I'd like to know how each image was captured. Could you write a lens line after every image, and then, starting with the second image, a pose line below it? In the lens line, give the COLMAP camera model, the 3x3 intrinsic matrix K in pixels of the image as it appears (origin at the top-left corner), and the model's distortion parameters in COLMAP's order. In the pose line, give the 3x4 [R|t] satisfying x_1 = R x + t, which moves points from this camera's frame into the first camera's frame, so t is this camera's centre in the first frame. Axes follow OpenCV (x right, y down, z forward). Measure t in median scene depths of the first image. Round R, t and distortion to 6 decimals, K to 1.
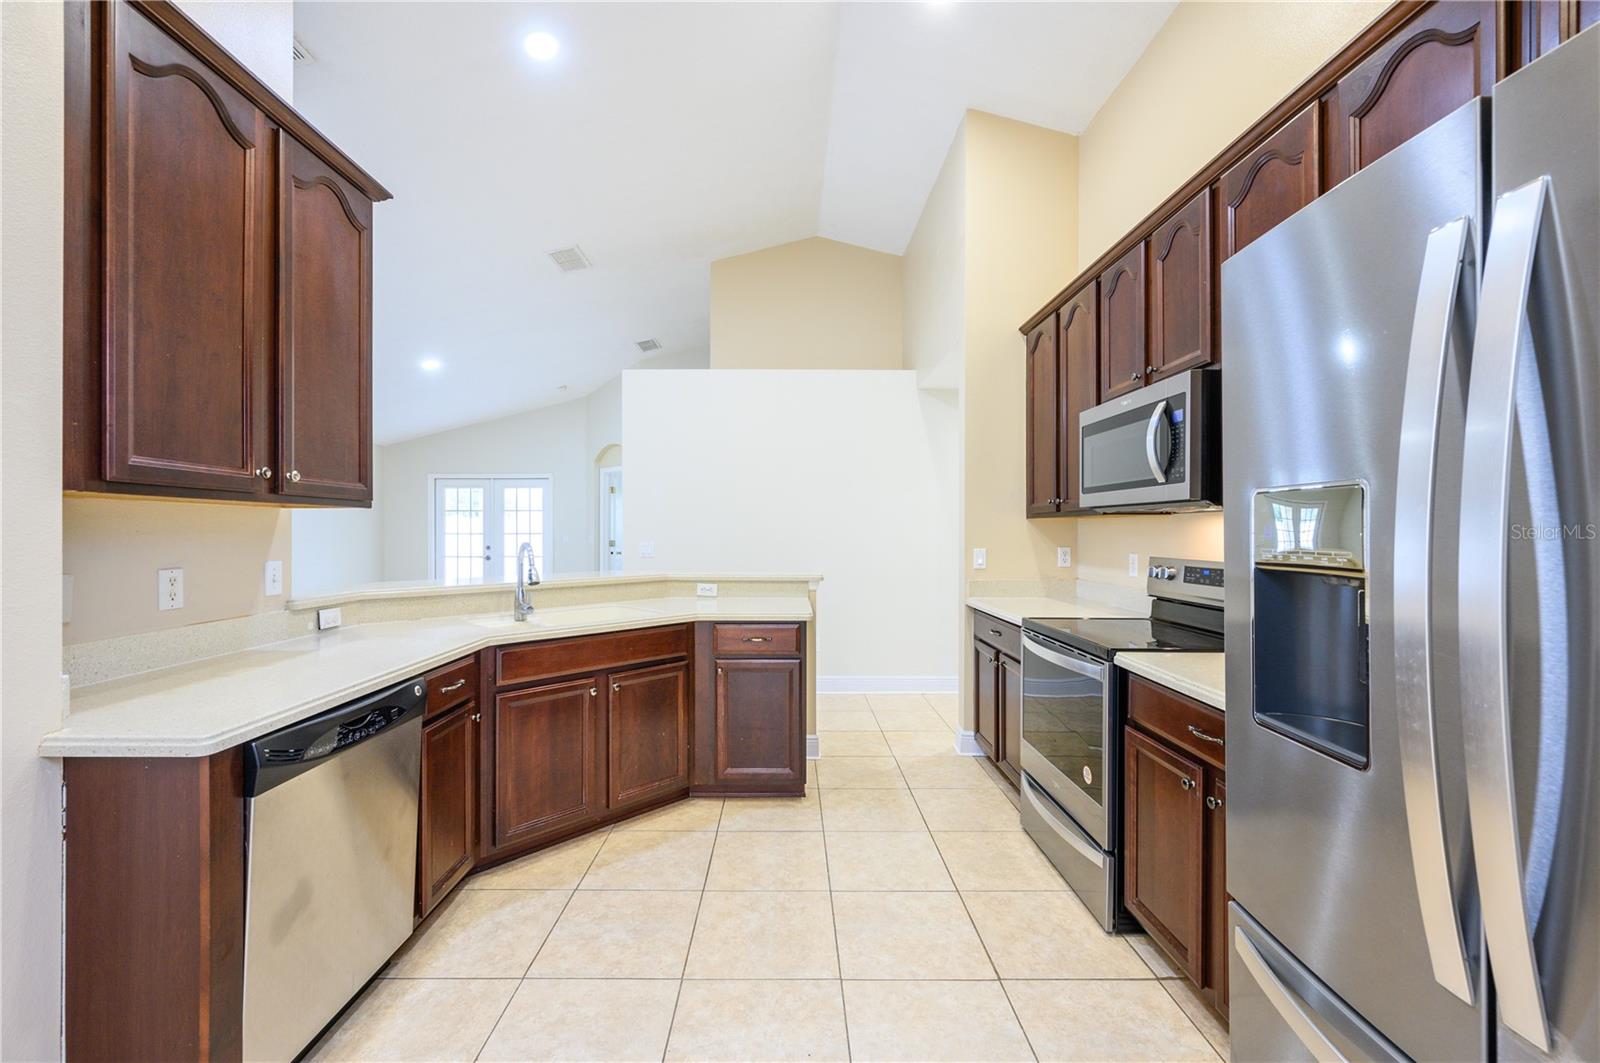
lens RADIAL K [[640.9, 0, 792.4], [0, 640.9, 533.1], [0, 0, 1]] dist [-0.000360, -0.000048]
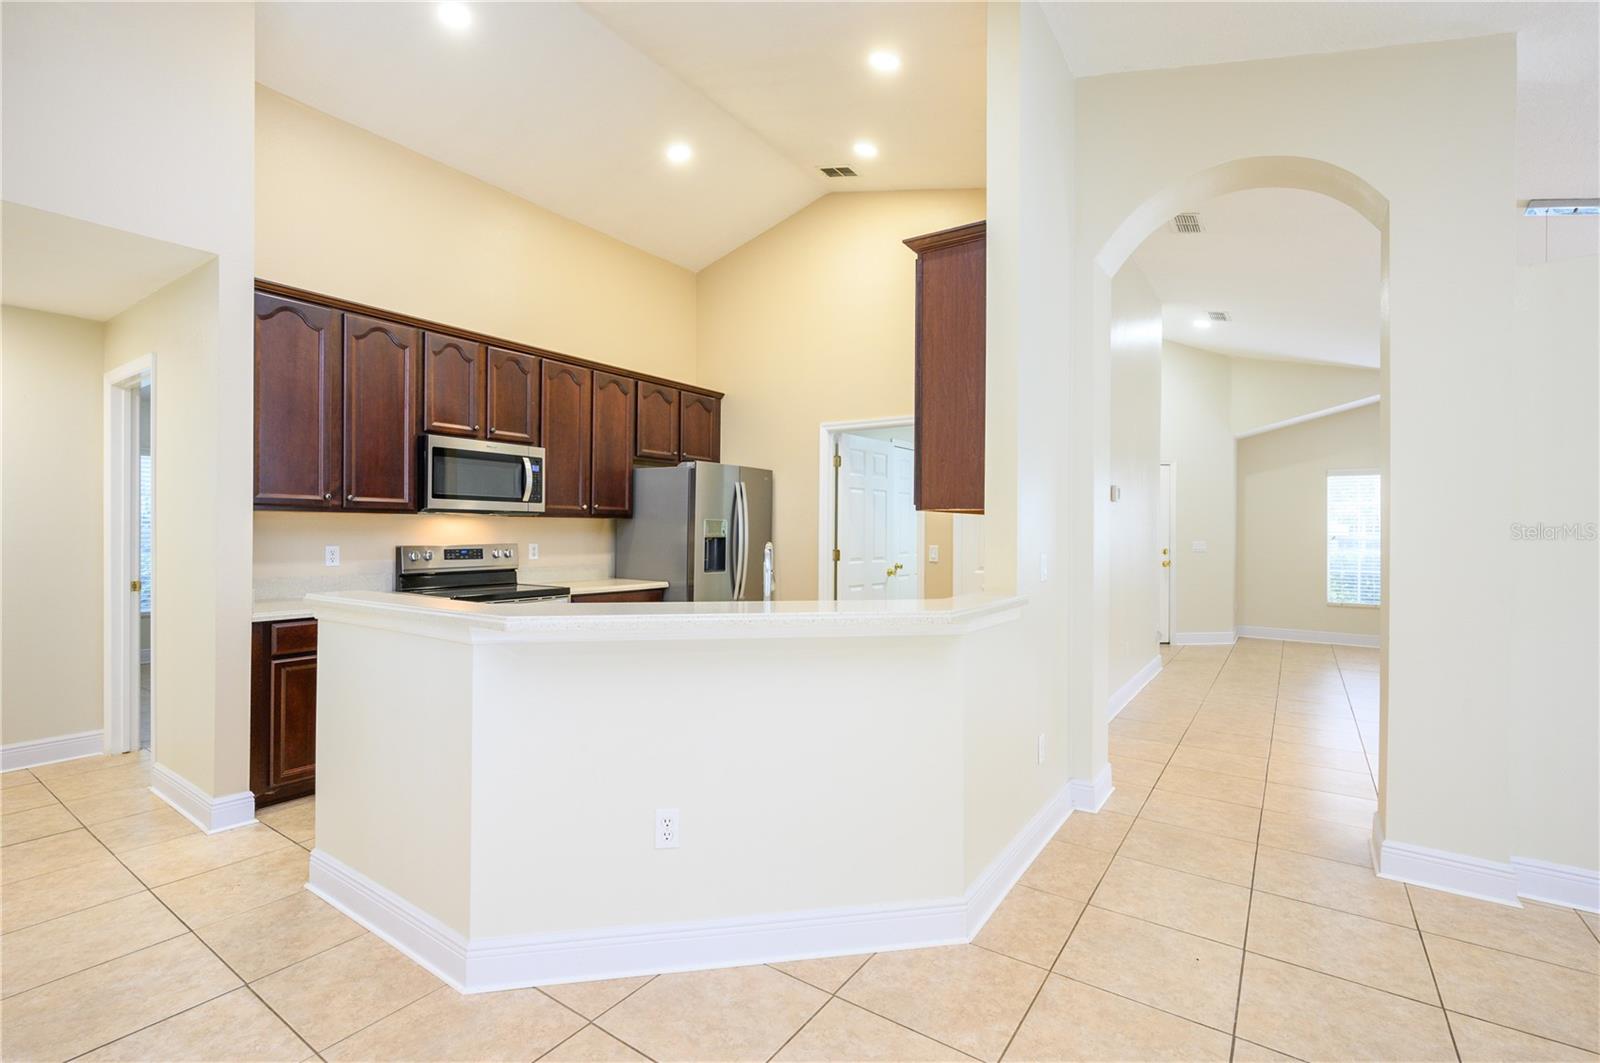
lens RADIAL K [[713.4, 0, 798.7], [0, 713.4, 530.1], [0, 0, 1]] dist [0.002311, 0.000078]
pose [[-0.816115, -0.005787, 0.577861, -0.980221], [-0.004862, 0.999983, 0.003146, -0.004586], [-0.577869, -0.000242, -0.816129, 1.737040]]
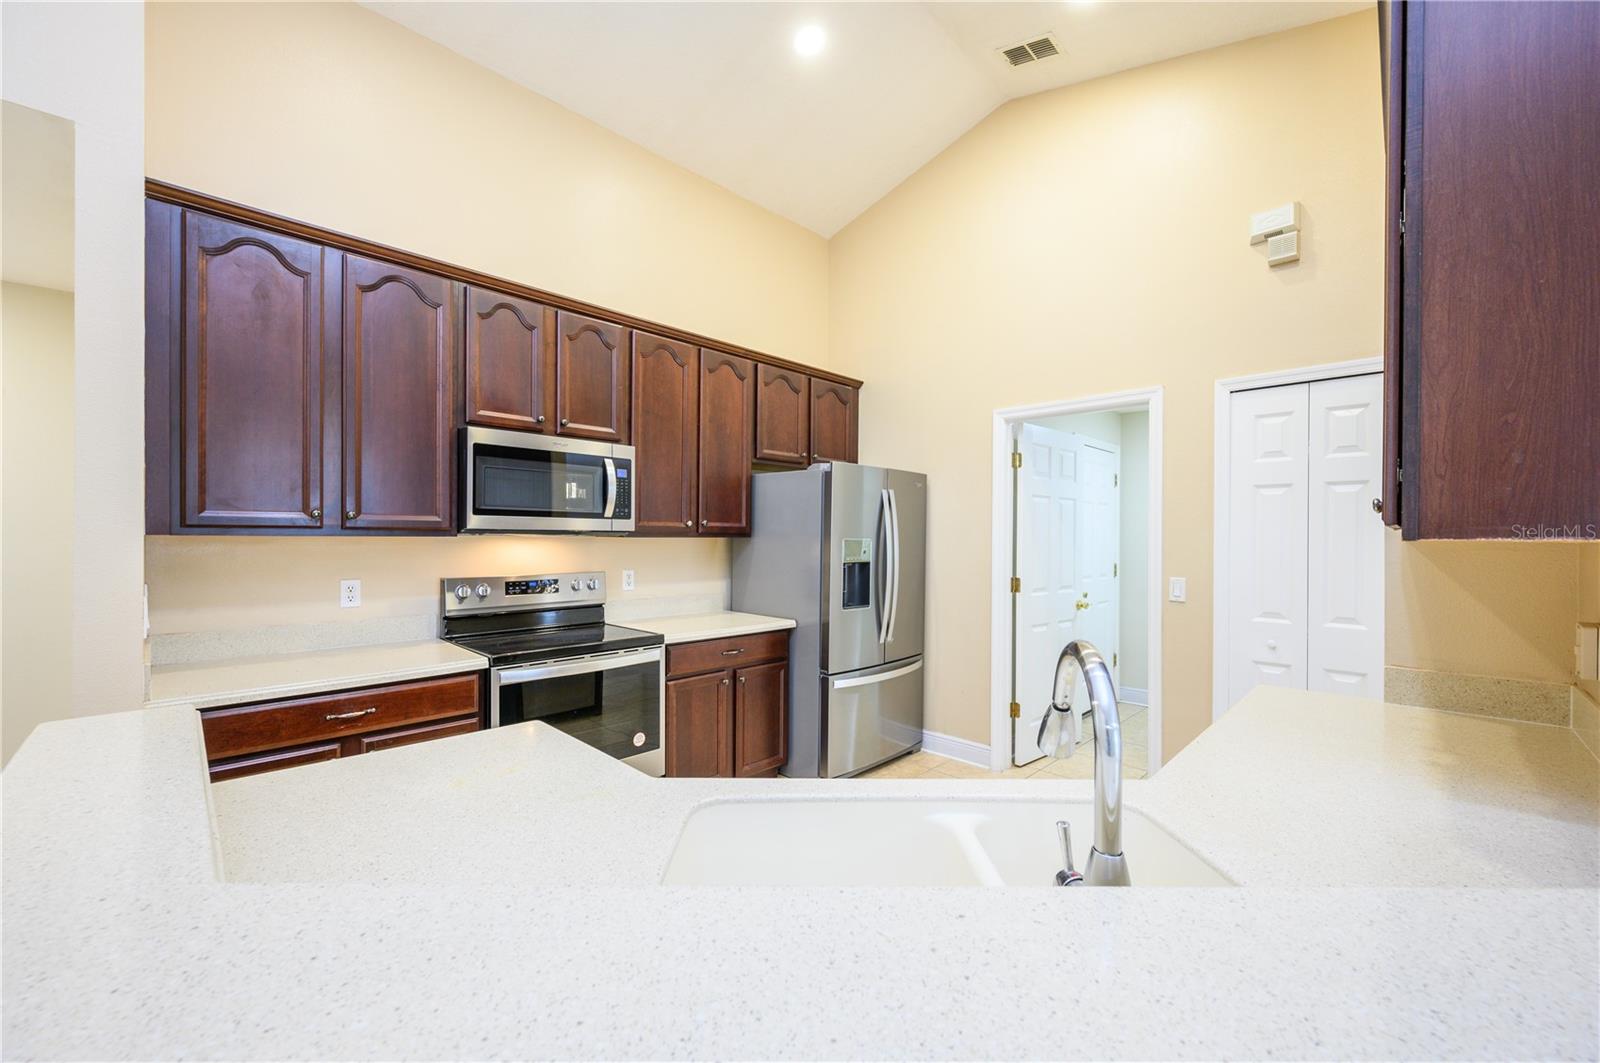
lens RADIAL K [[623.9, 0, 799.4], [0, 623.9, 539.3], [0, 0, 1]] dist [-0.001017, 0.000017]
pose [[-0.703589, -0.007227, 0.710571, -0.523422], [-0.003422, 0.999971, 0.006782, -0.032218], [-0.710599, 0.002340, -0.703593, 1.291417]]
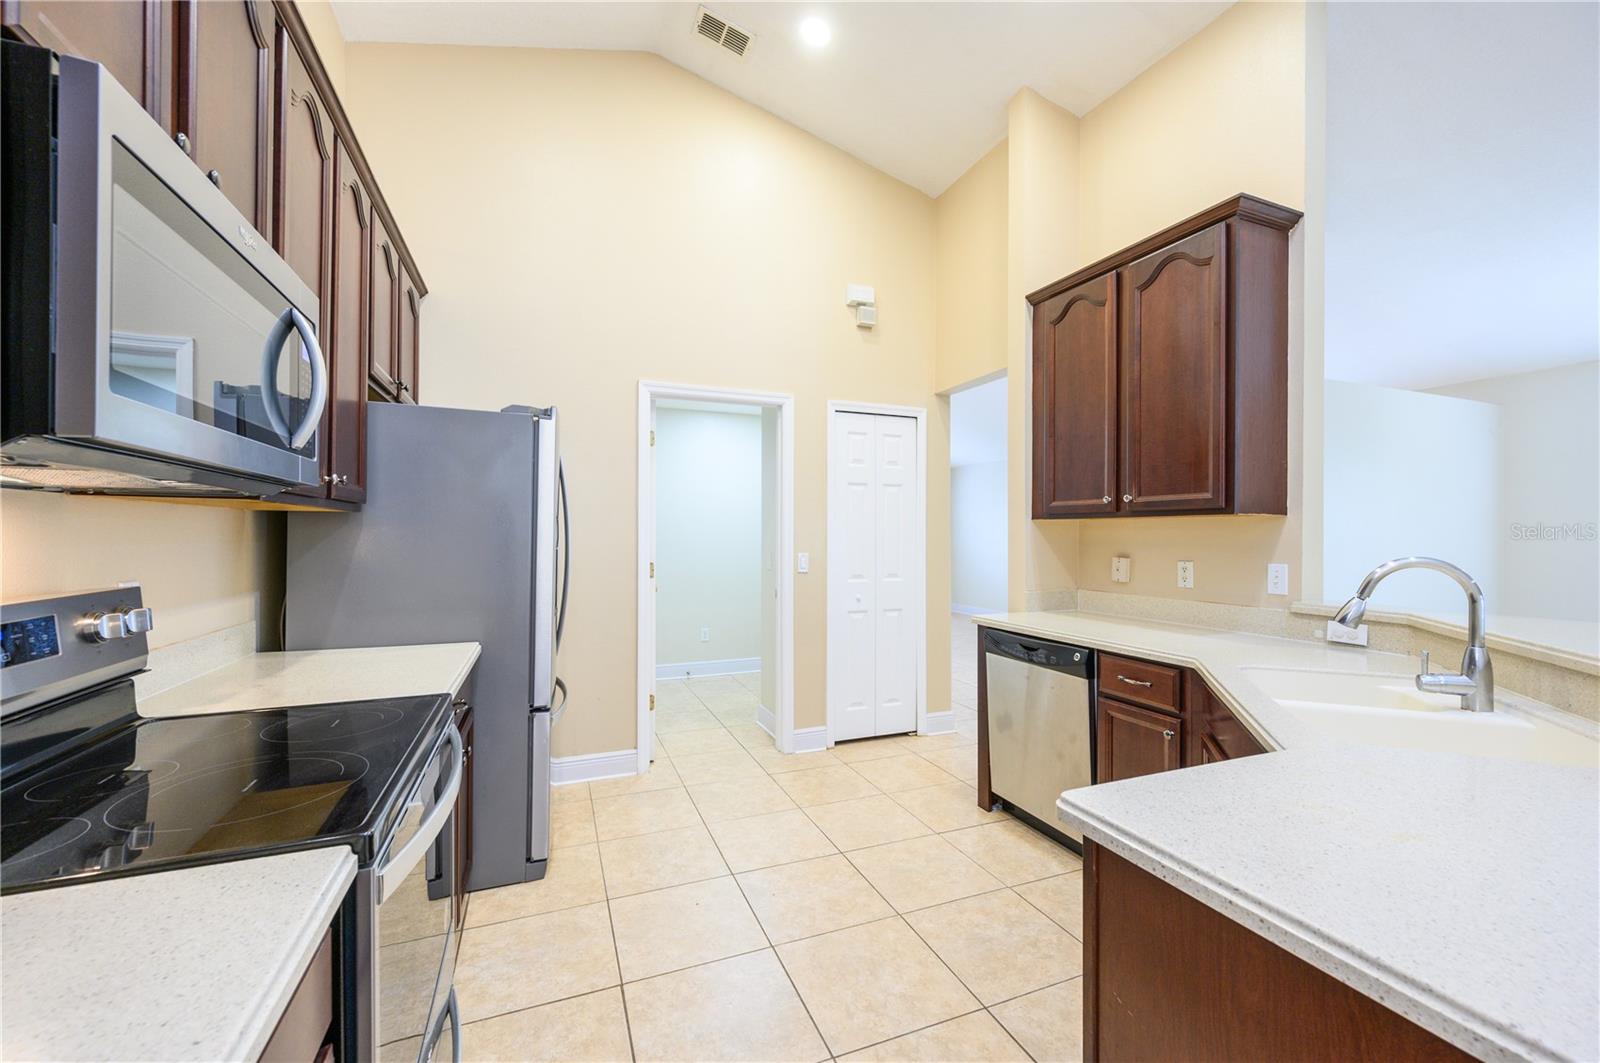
lens RADIAL K [[637.4, 0, 800.6], [0, 637.4, 534.9], [0, 0, 1]] dist [-0.001034, 0.000049]
pose [[-0.930144, -0.004287, -0.367169, 0.284206], [-0.005903, 0.999977, 0.003279, -0.004057], [0.367147, 0.005217, -0.930148, 1.330093]]
